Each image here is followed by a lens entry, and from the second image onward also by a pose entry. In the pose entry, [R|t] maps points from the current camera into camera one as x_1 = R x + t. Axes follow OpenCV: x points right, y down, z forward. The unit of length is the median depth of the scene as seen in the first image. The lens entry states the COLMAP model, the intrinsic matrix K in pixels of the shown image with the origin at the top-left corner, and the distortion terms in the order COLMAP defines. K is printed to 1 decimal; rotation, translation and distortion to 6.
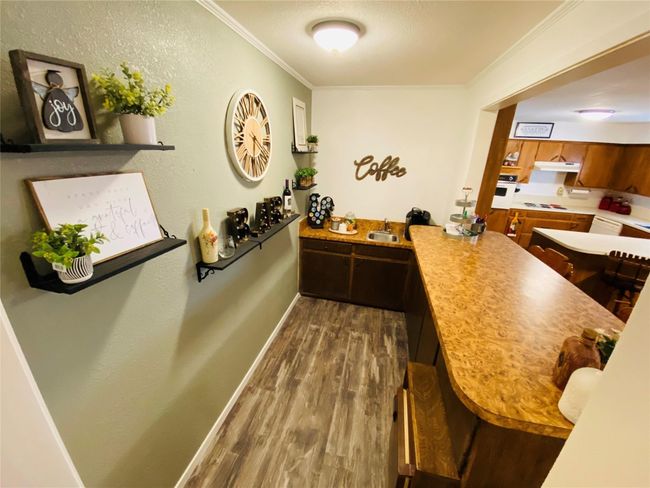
lens RADIAL K [[267.5, 0, 325.0], [0, 267.5, 244.0], [0, 0, 1]] dist [0.022150, -0.022278]
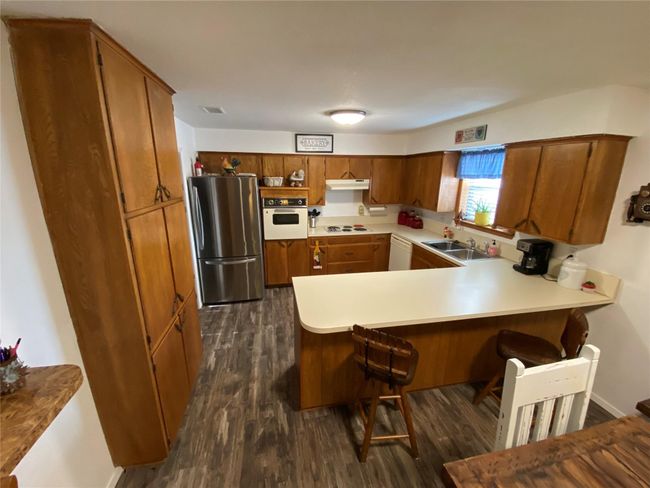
lens RADIAL K [[267.5, 0, 325.0], [0, 267.5, 244.0], [0, 0, 1]] dist [0.022150, -0.022278]
pose [[0.908853, -0.138122, 0.393585, 0.420204], [0.167689, 0.984963, -0.041566, -0.070383], [-0.381926, 0.103777, 0.918348, 0.237914]]
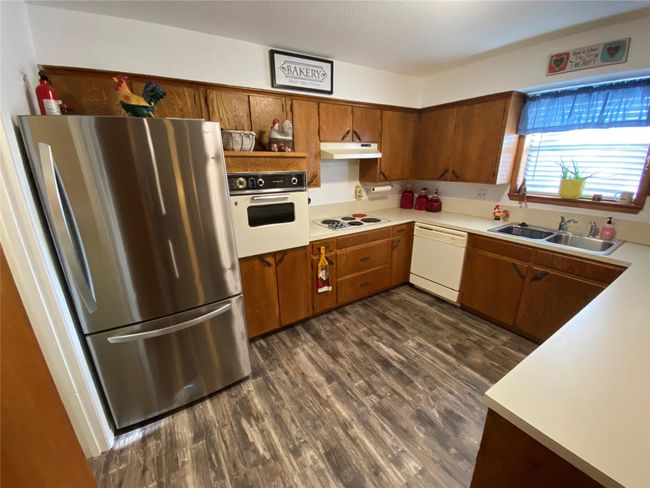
lens RADIAL K [[267.5, 0, 325.0], [0, 267.5, 244.0], [0, 0, 1]] dist [0.022150, -0.022278]
pose [[0.699340, -0.257447, 0.666817, 0.403267], [0.281130, 0.956770, 0.074552, -0.160302], [-0.657183, 0.135325, 0.741483, 0.650354]]
